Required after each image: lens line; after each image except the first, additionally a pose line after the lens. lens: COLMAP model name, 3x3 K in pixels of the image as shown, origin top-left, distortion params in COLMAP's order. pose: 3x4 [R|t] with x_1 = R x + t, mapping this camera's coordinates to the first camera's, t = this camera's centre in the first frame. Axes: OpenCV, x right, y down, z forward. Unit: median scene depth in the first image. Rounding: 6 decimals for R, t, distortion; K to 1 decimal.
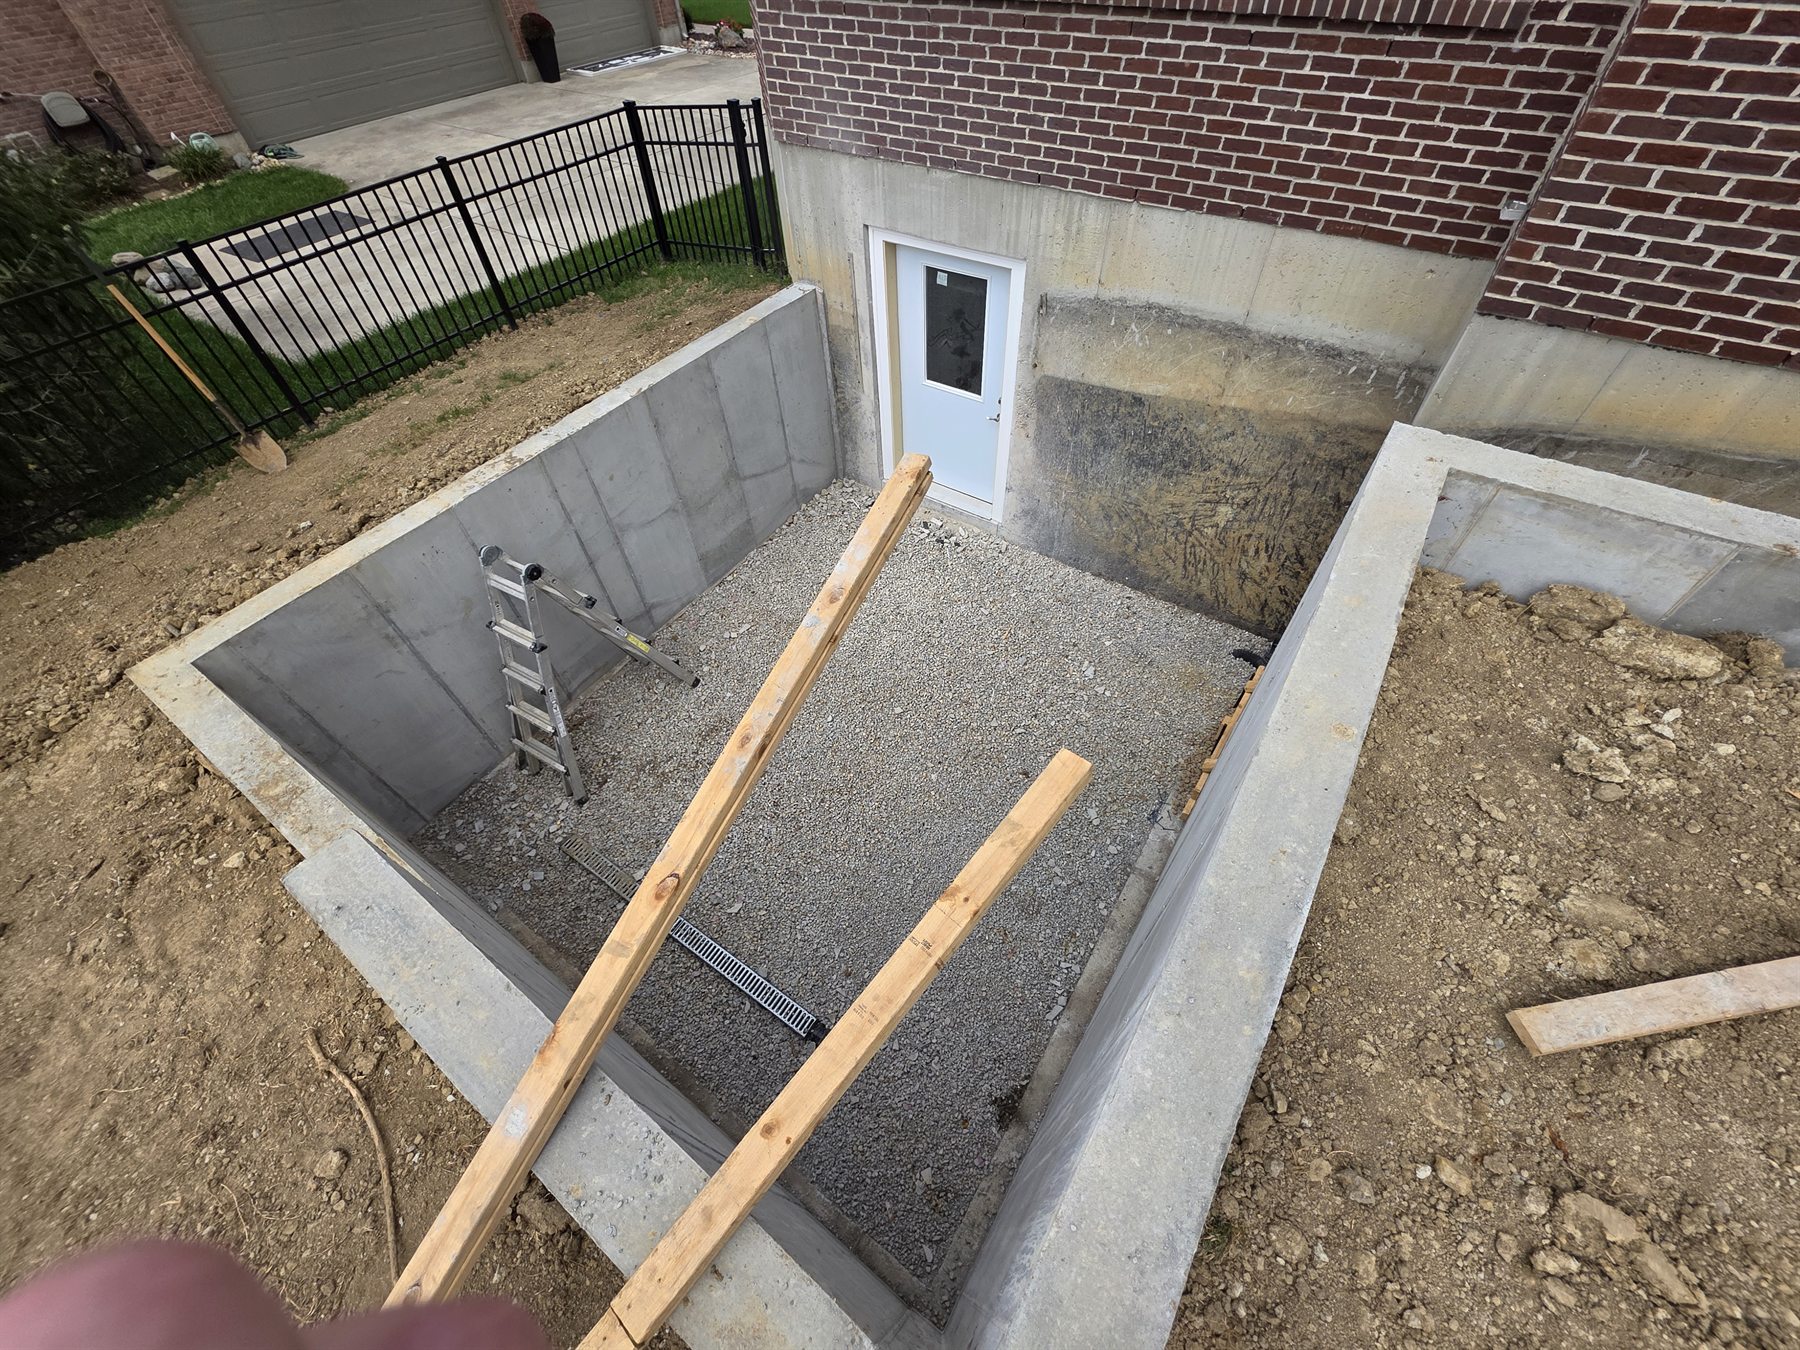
lens RADIAL K [[717.4, 0, 903.6], [0, 717.4, 678.9], [0, 0, 1]] dist [-0.003428, 0.000039]
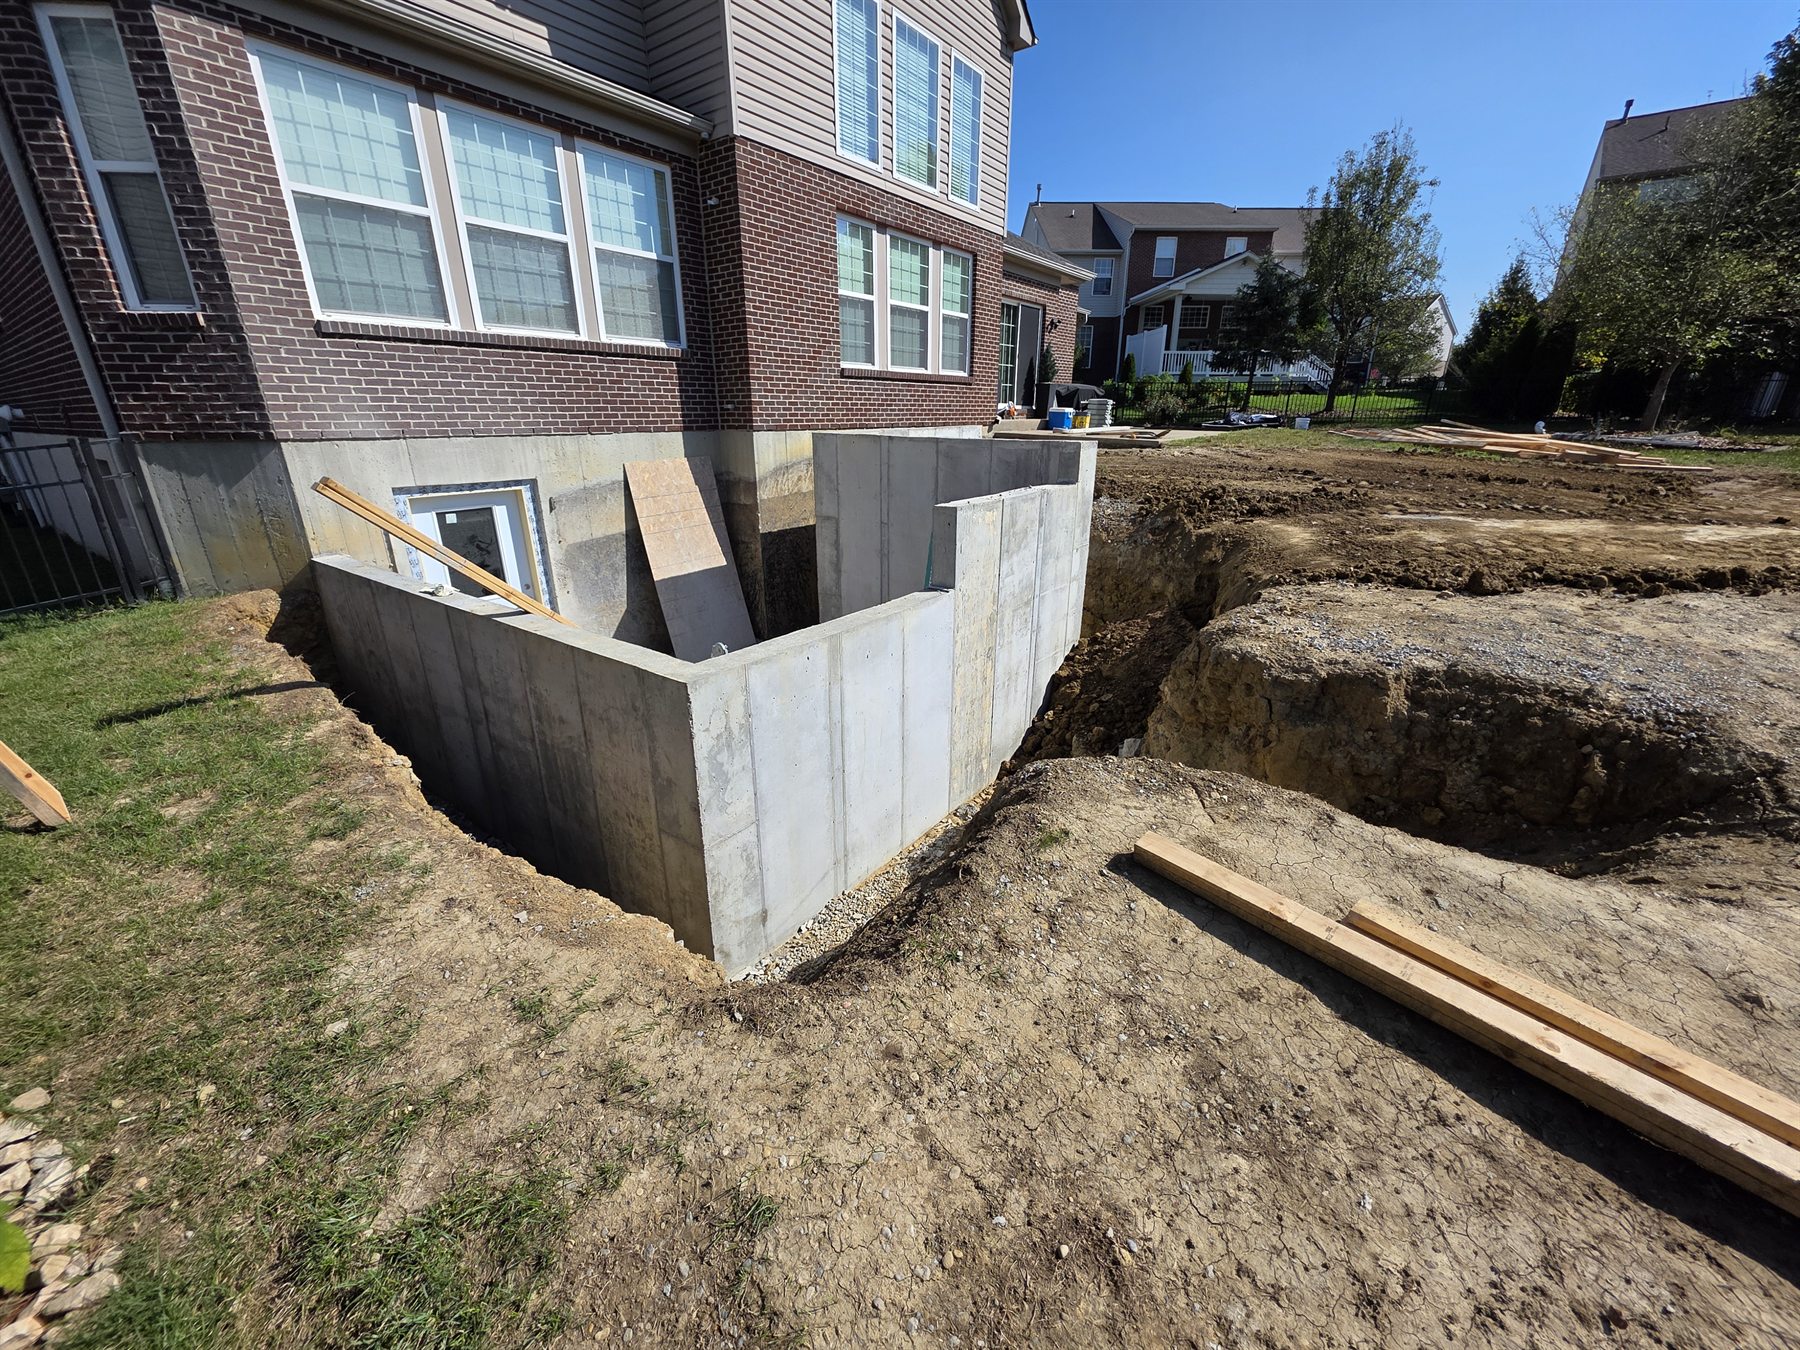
lens RADIAL K [[717.4, 0, 905.9], [0, 717.4, 675.5], [0, 0, 1]] dist [-0.003428, 0.000039]
pose [[0.030374, -0.313453, 0.949118, -1.783914], [0.764988, 0.618448, 0.179765, 0.030017], [-0.643328, 0.720604, 0.258573, 0.471253]]
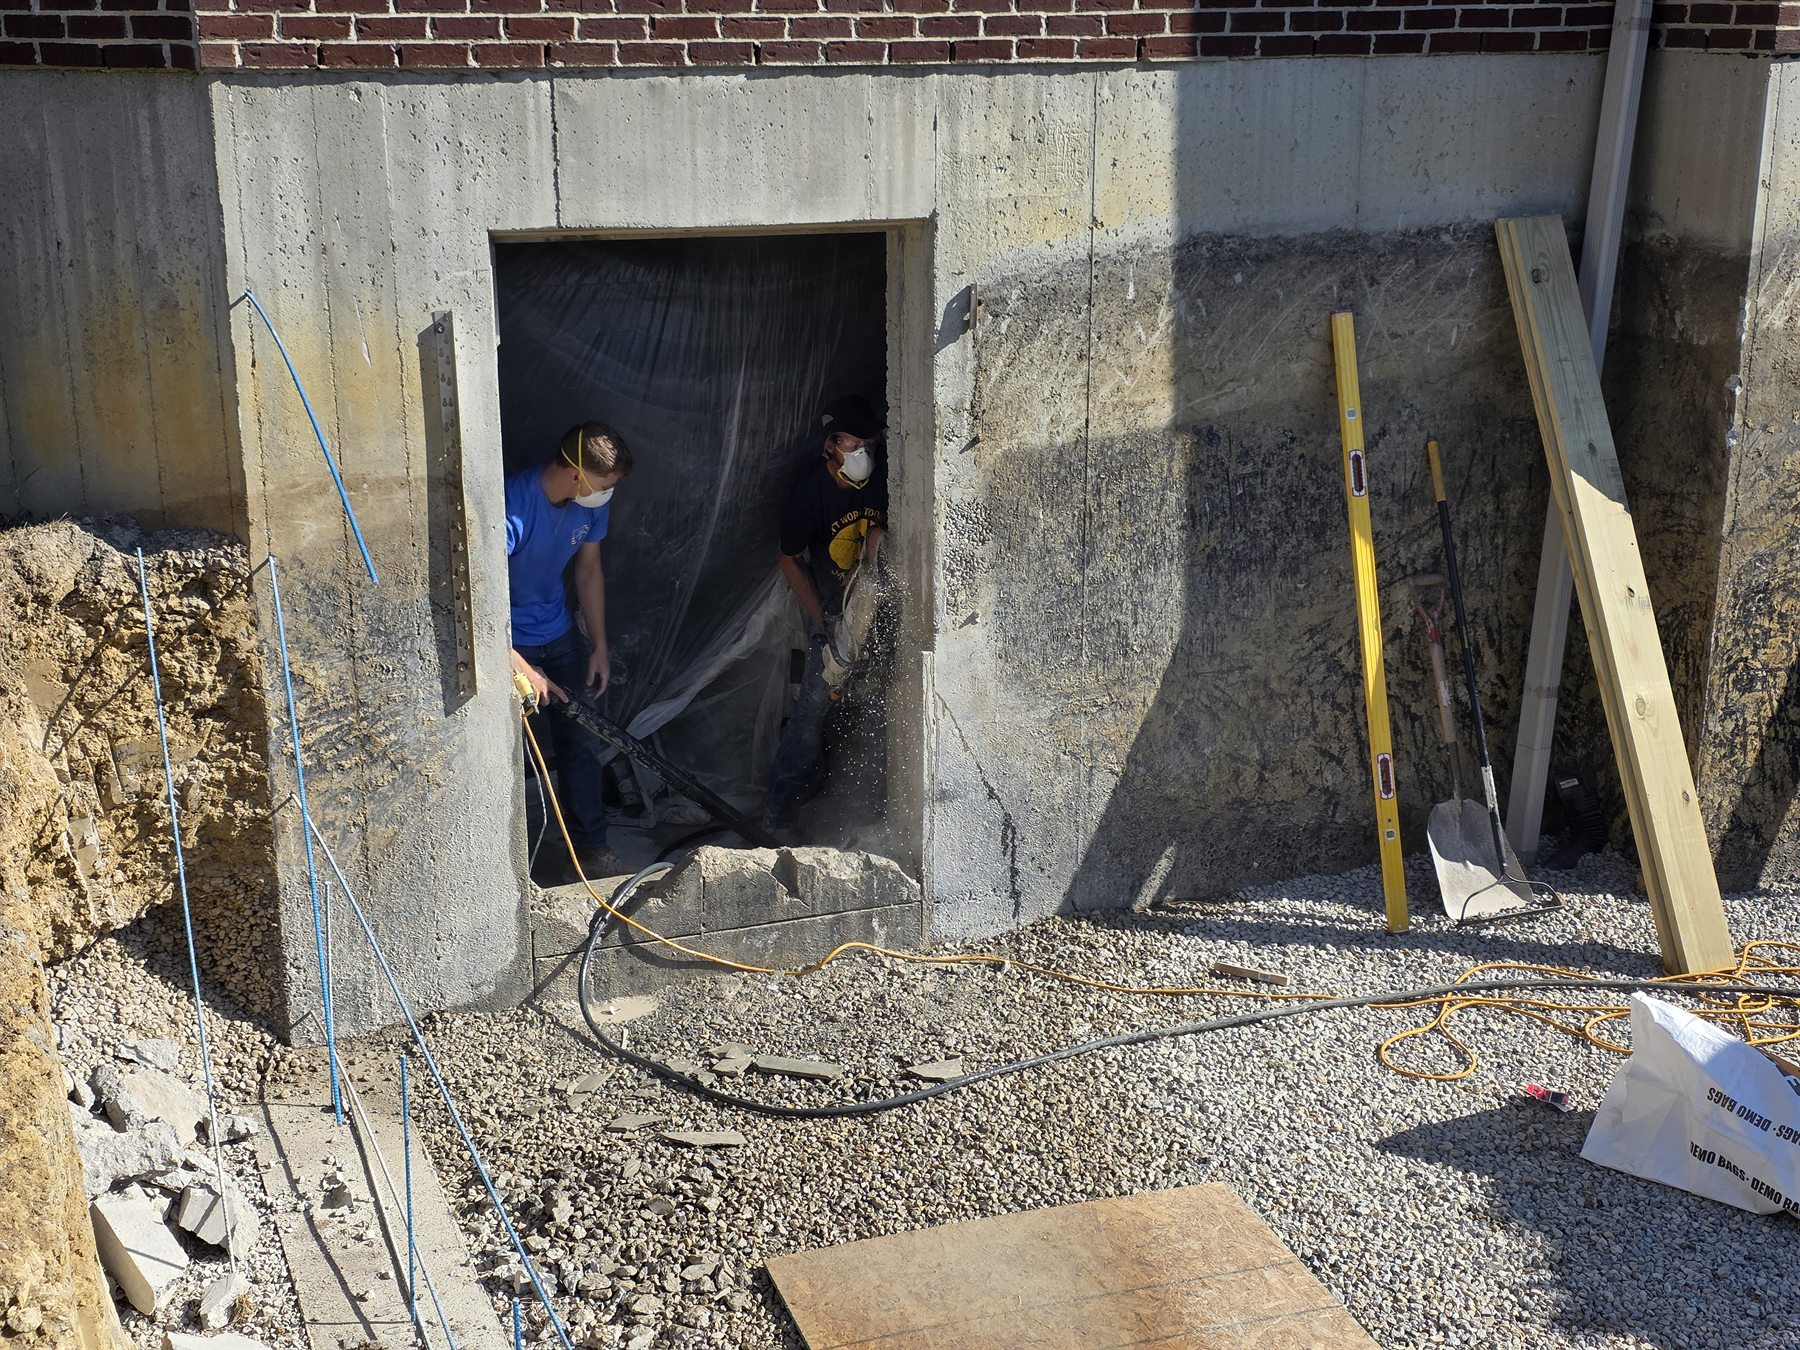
lens RADIAL K [[2395.9, 0, 903.9], [0, 2395.9, 709.9], [0, 0, 1]] dist [0.068641, 0.000000]
pose [[0.552929, -0.215906, 0.804770, -1.383035], [0.627565, 0.743265, -0.231772, -0.021984], [-0.548117, 0.633199, 0.546468, 0.475120]]
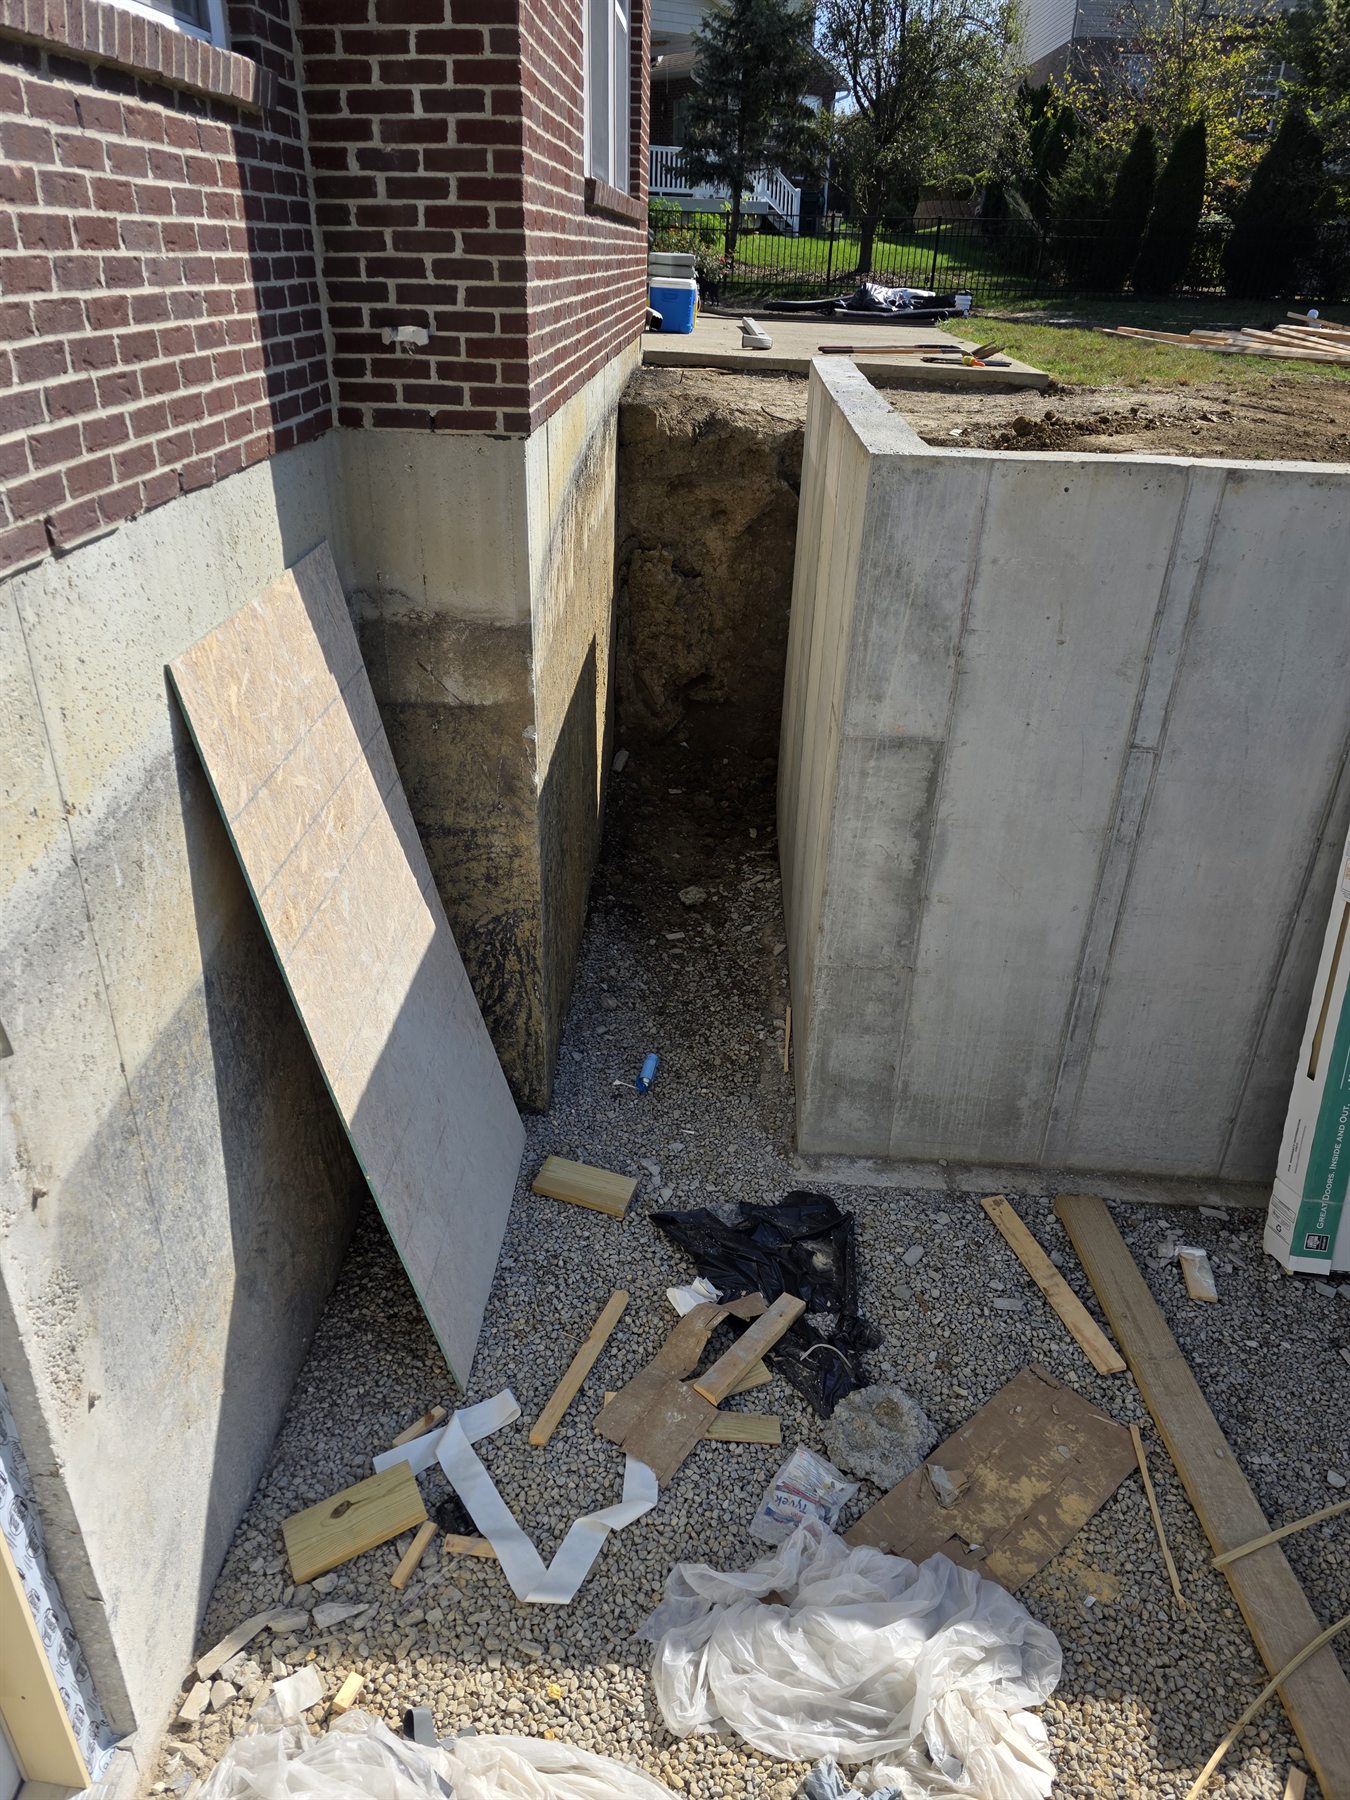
lens RADIAL K [[1199.9, 0, 665.9], [0, 1199.9, 881.0], [0, 0, 1]] dist [0.056688, -0.053933]
pose [[-0.524499, -0.374887, 0.764435, -0.320855], [0.646905, 0.408265, 0.644076, -0.846201], [-0.553548, 0.832334, 0.028382, 1.036186]]
